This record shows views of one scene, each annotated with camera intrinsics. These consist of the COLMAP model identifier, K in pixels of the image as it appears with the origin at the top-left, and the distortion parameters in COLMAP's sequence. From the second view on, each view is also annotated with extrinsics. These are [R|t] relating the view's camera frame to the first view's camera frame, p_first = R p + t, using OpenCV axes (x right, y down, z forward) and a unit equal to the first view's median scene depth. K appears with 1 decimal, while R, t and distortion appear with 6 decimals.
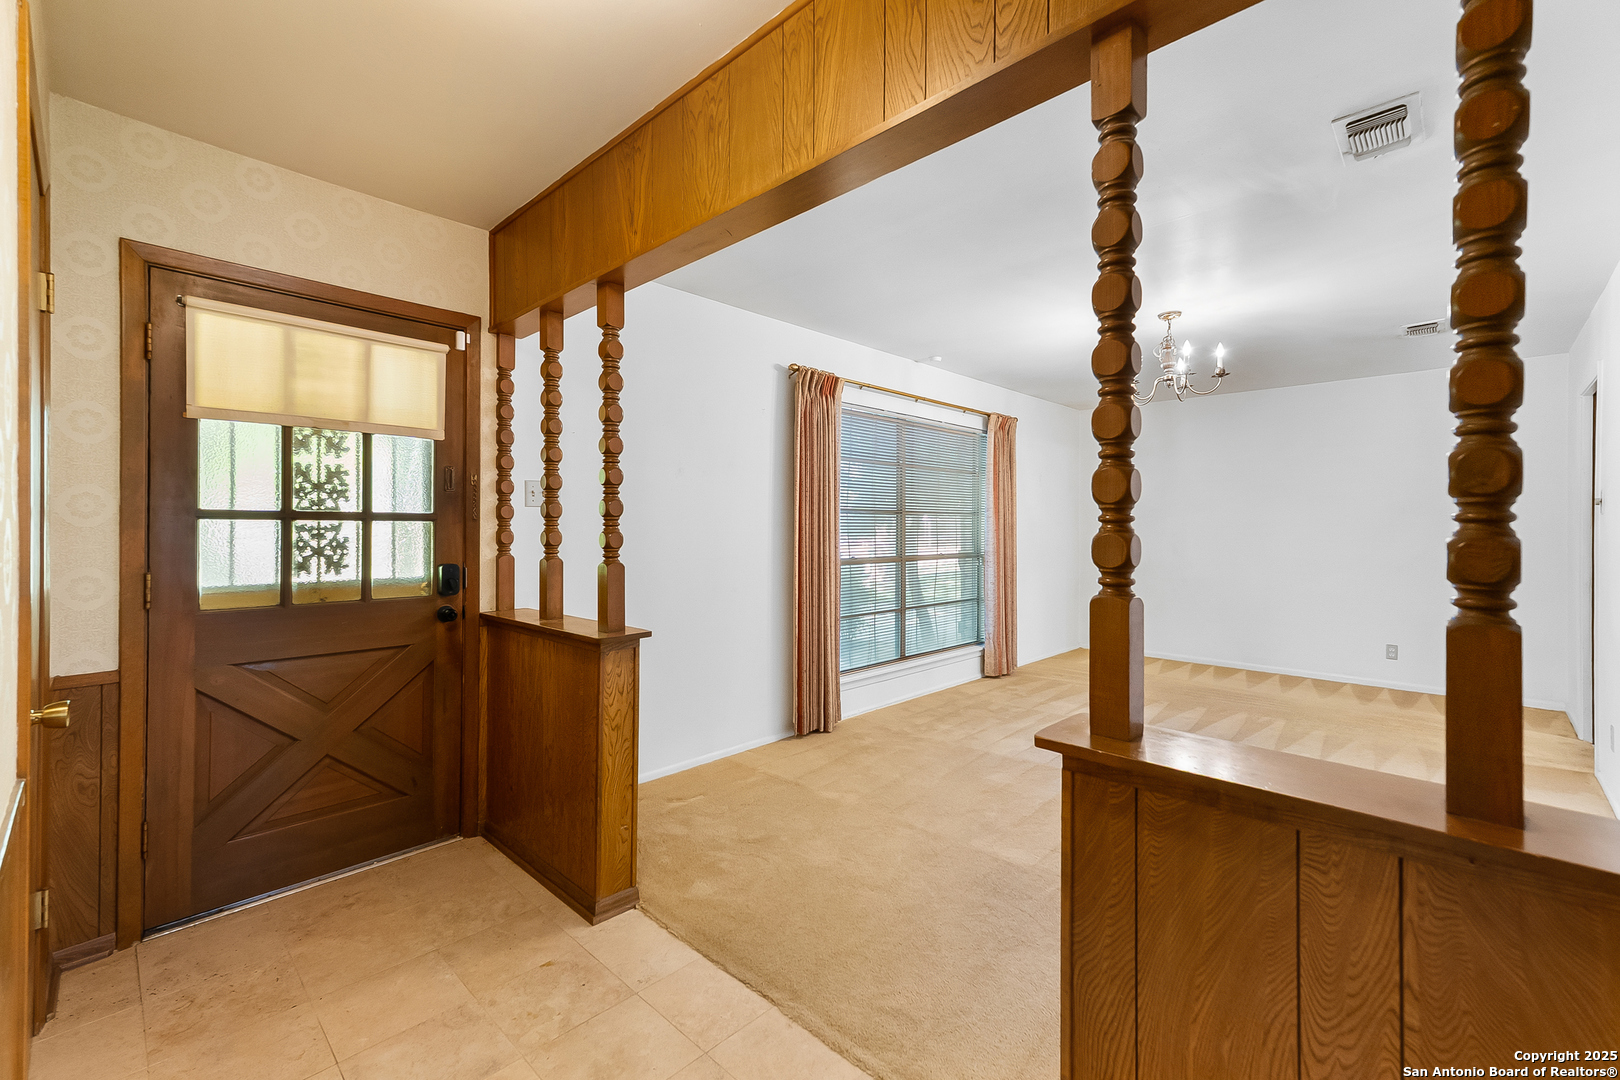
lens RADIAL K [[691.5, 0, 755.2], [0, 691.5, 526.7], [0, 0, 1]] dist [0.000627, -0.000009]
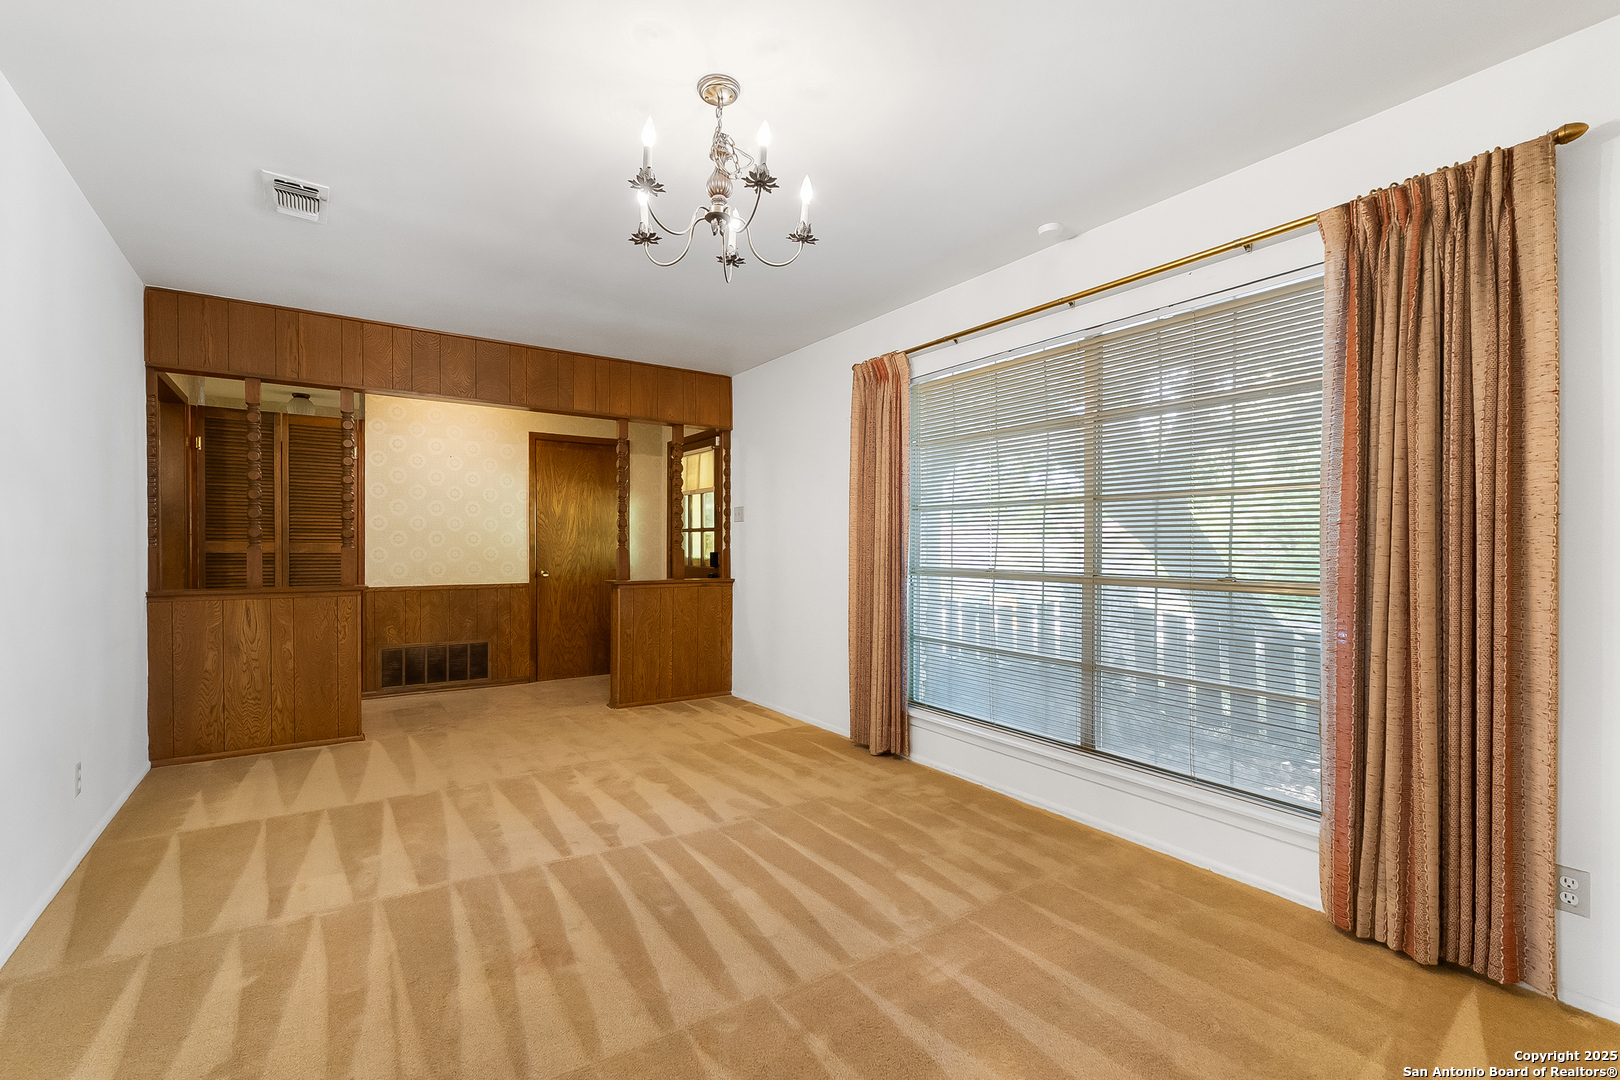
lens RADIAL K [[705.5, 0, 786.0], [0, 705.5, 556.1], [0, 0, 1]] dist [0.002846, 0.000326]
pose [[-0.189530, 0.006369, -0.981854, 1.044541], [-0.008922, 0.999927, 0.008208, 0.031195], [0.981834, 0.010315, -0.189459, 1.066625]]
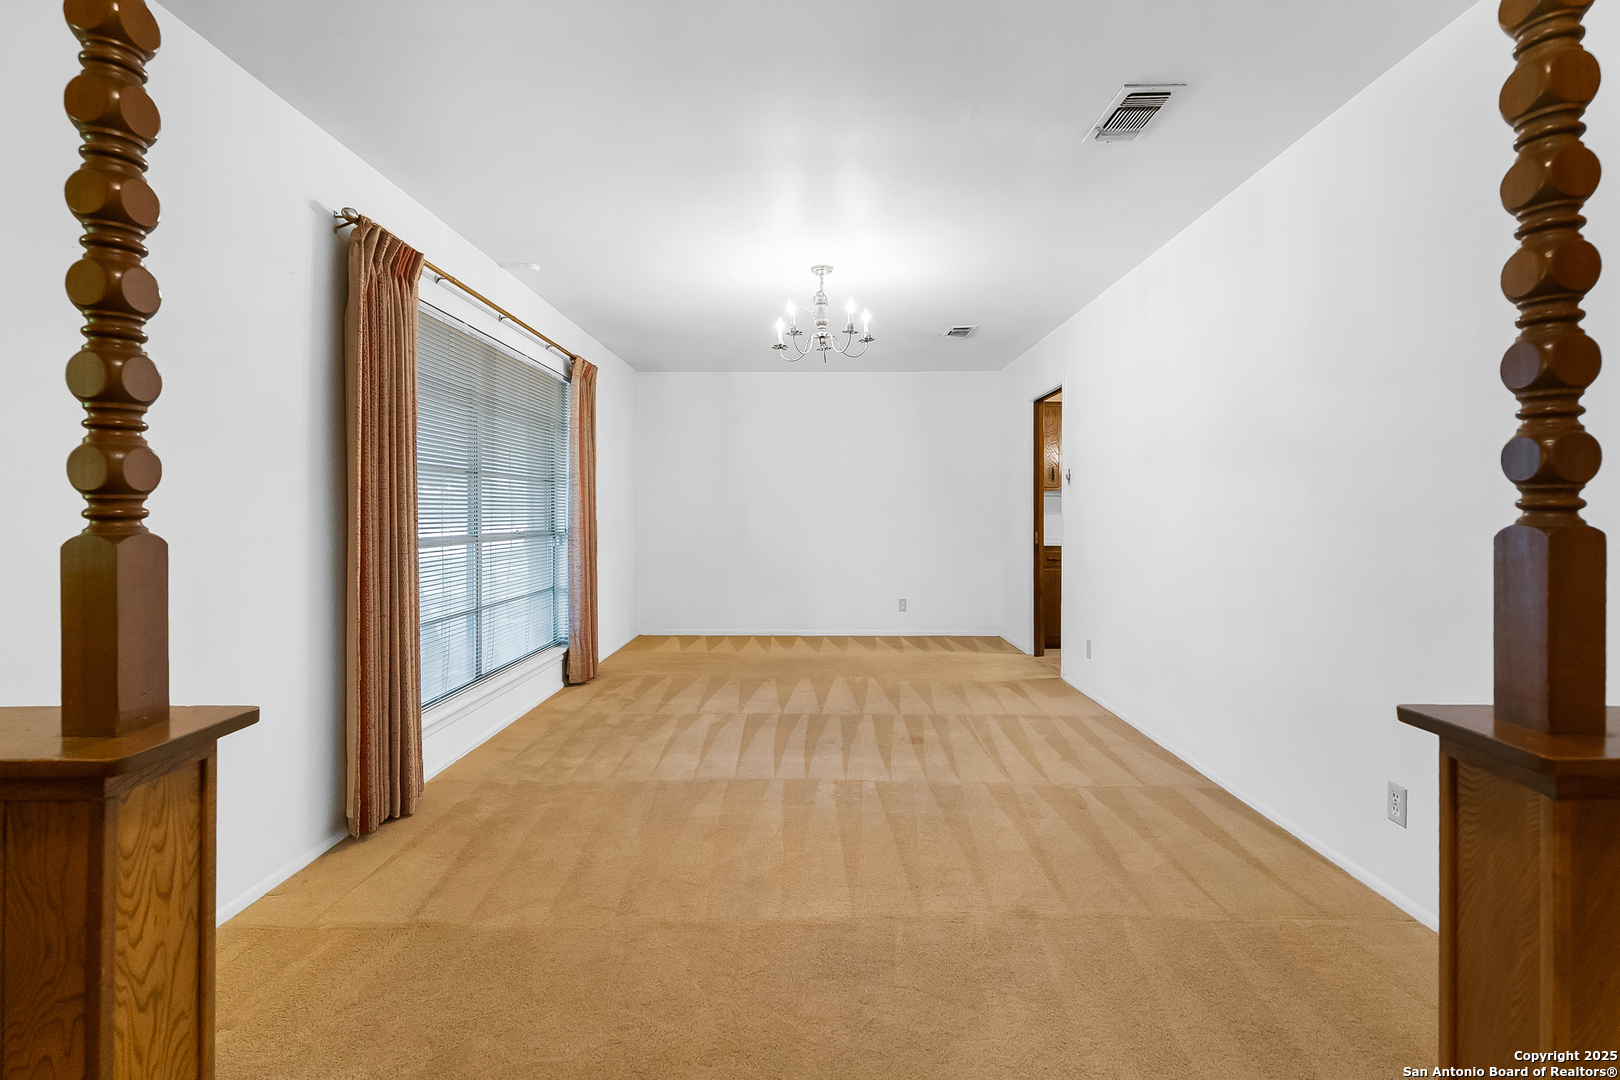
lens RADIAL K [[748.0, 0, 816.1], [0, 748.0, 512.2], [0, 0, 1]] dist [0.002446, -0.000357]
pose [[0.682754, -0.001025, 0.730647, -0.139263], [0.000225, 0.999999, 0.001192, 0.022759], [-0.730648, -0.000650, 0.682754, 0.273039]]
